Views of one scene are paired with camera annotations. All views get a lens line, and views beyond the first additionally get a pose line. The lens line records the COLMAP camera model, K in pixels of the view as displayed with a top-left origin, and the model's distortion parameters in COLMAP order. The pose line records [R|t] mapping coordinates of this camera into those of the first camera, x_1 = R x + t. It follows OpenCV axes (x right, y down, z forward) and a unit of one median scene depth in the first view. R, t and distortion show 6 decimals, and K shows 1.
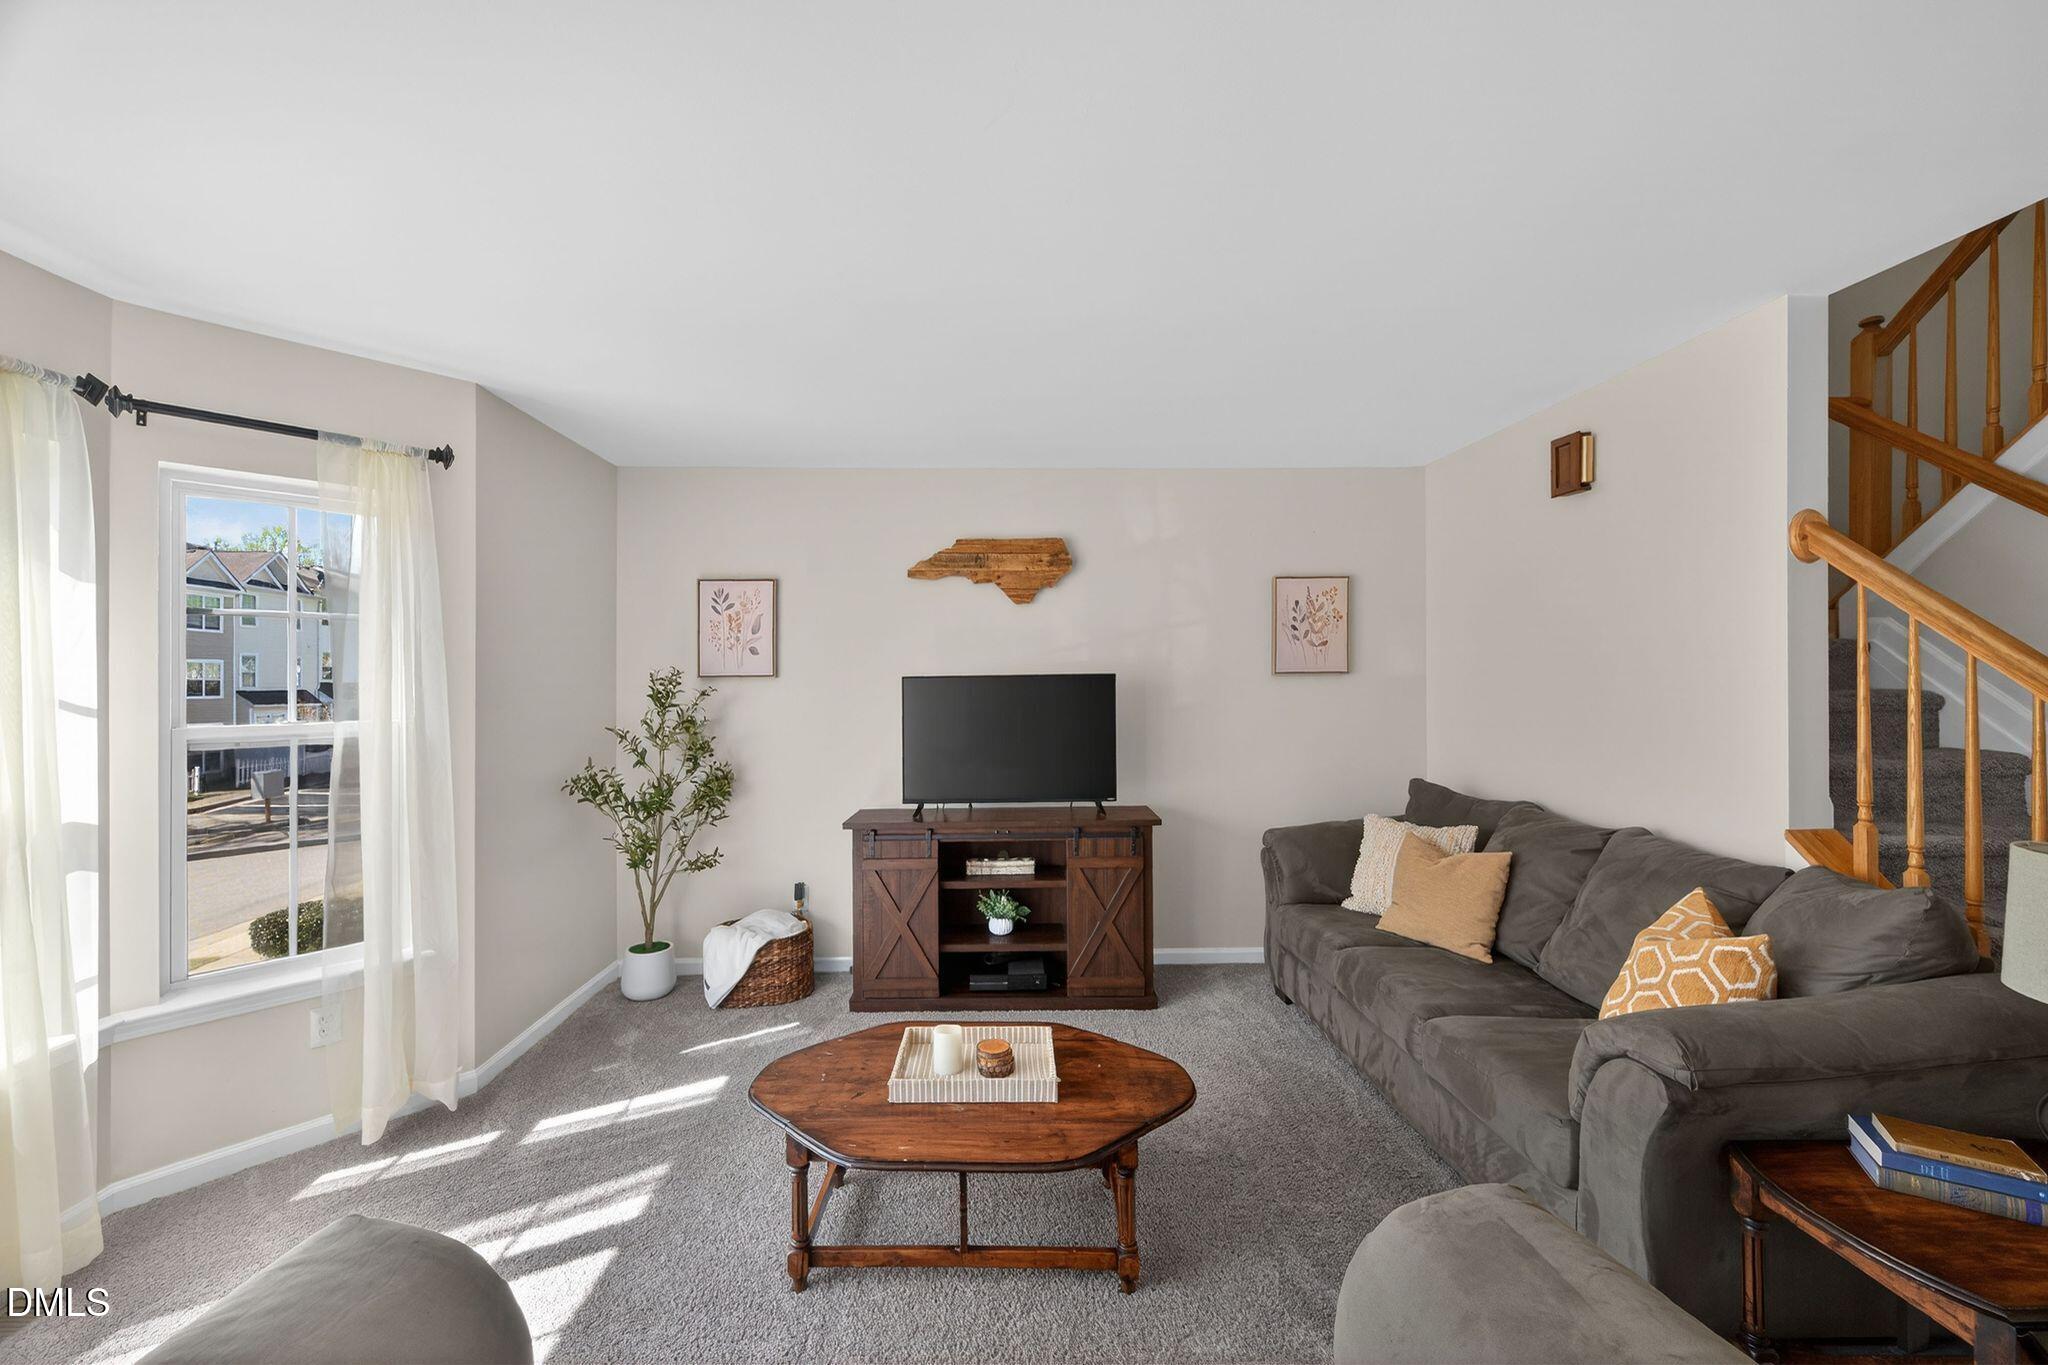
lens RADIAL K [[853.4, 0, 1024.0], [0, 853.4, 682.5], [0, 0, 1]] dist [0.010893, 0.000038]
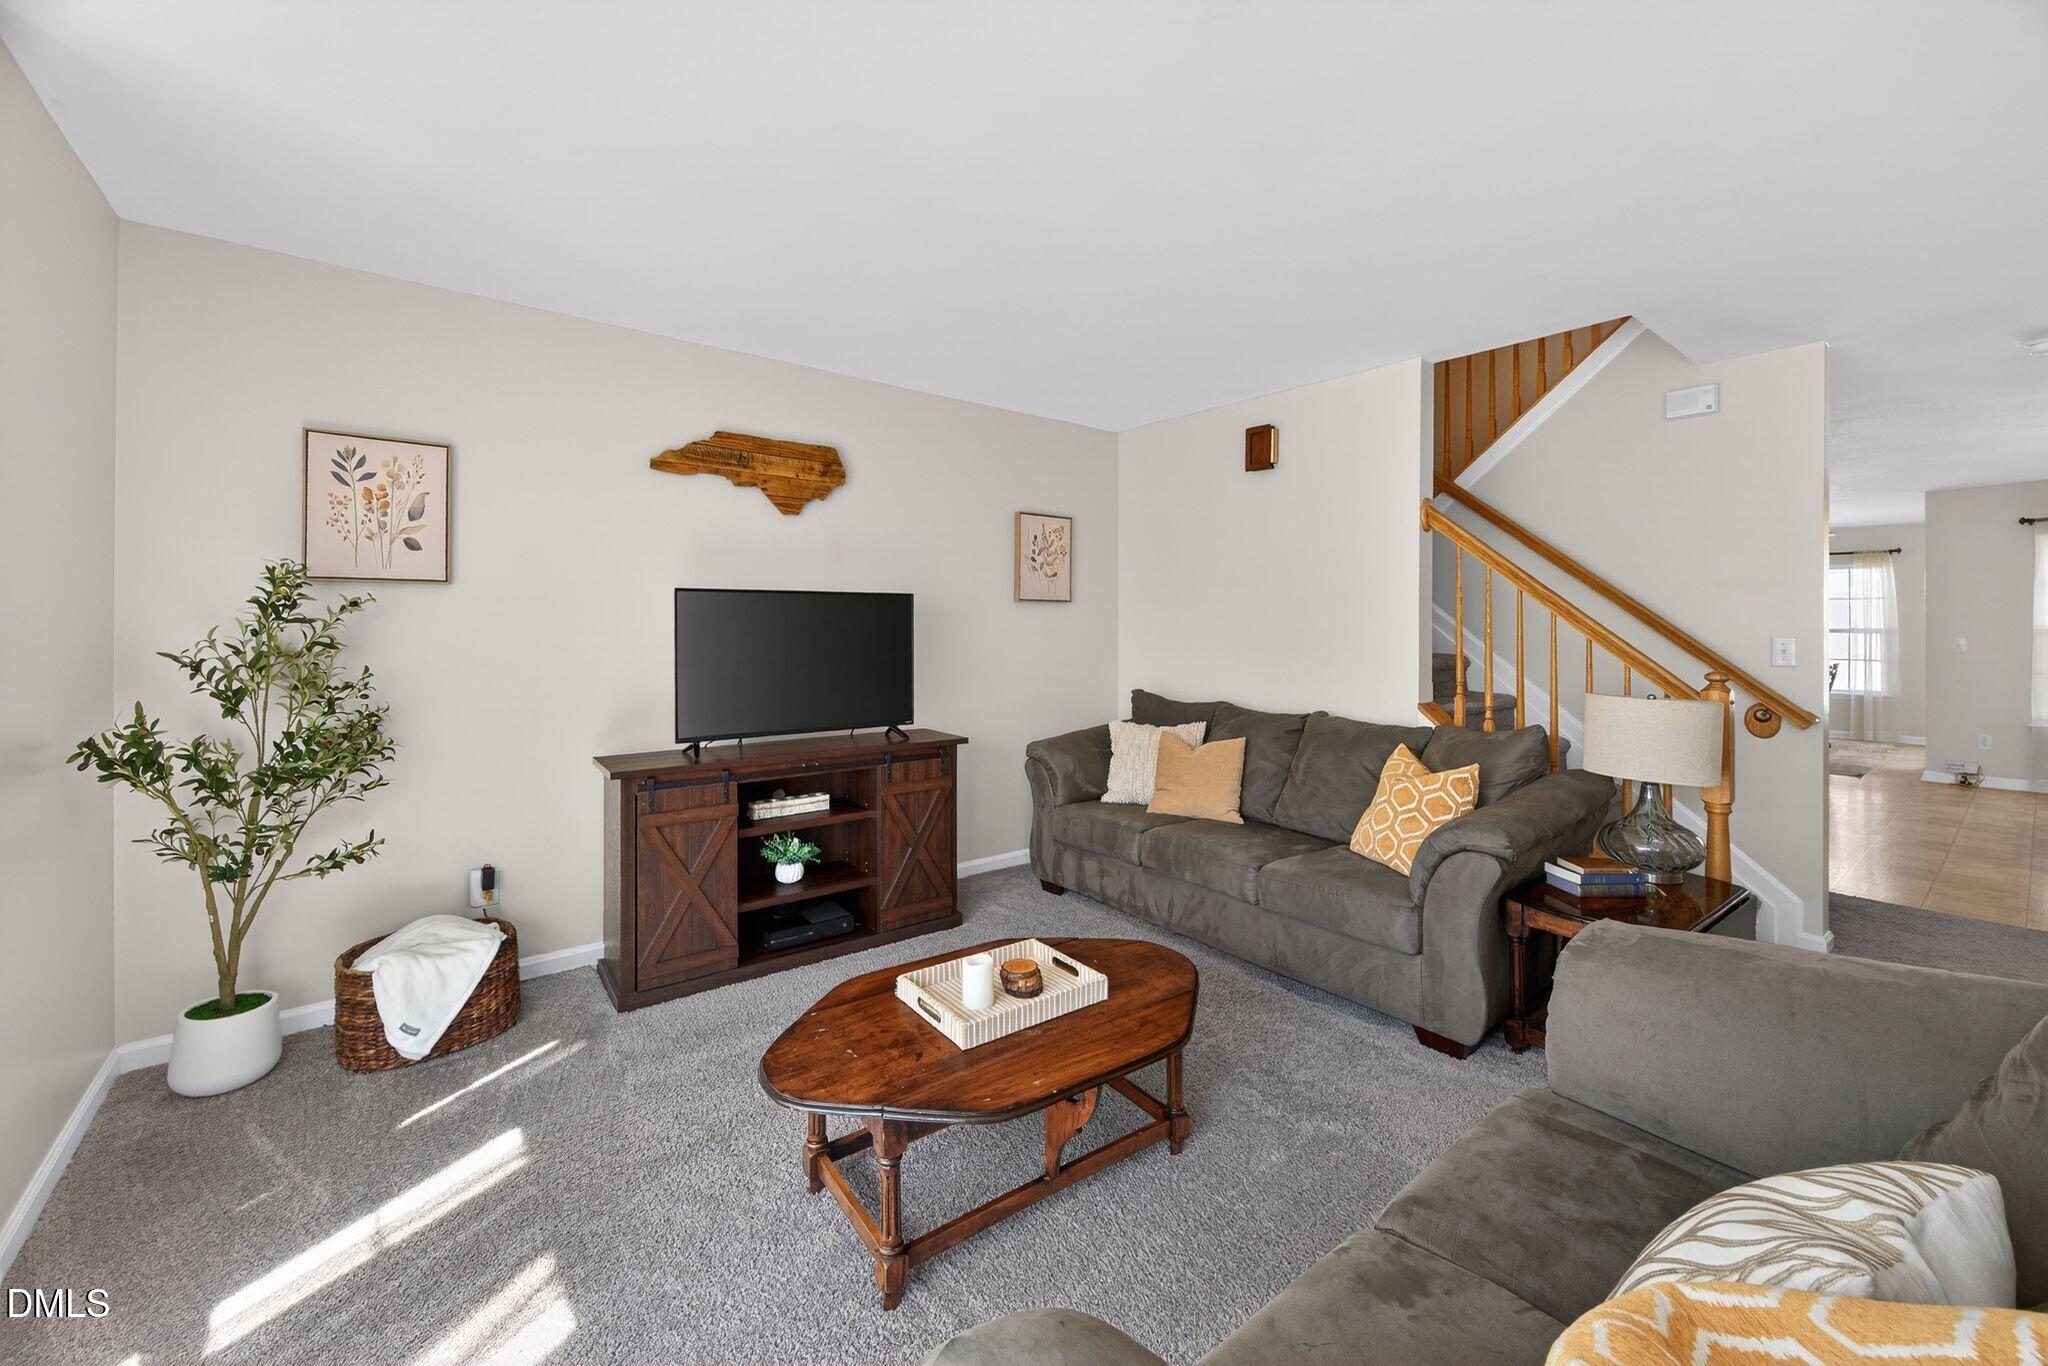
lens RADIAL K [[817.5, 0, 1094.6], [0, 817.5, 630.3], [0, 0, 1]] dist [0.019777, -0.011793]
pose [[0.782319, 0.006693, 0.622842, -0.319893], [-0.010565, 0.999941, 0.002525, 0.027257], [-0.622788, -0.008555, 0.782344, 0.136820]]
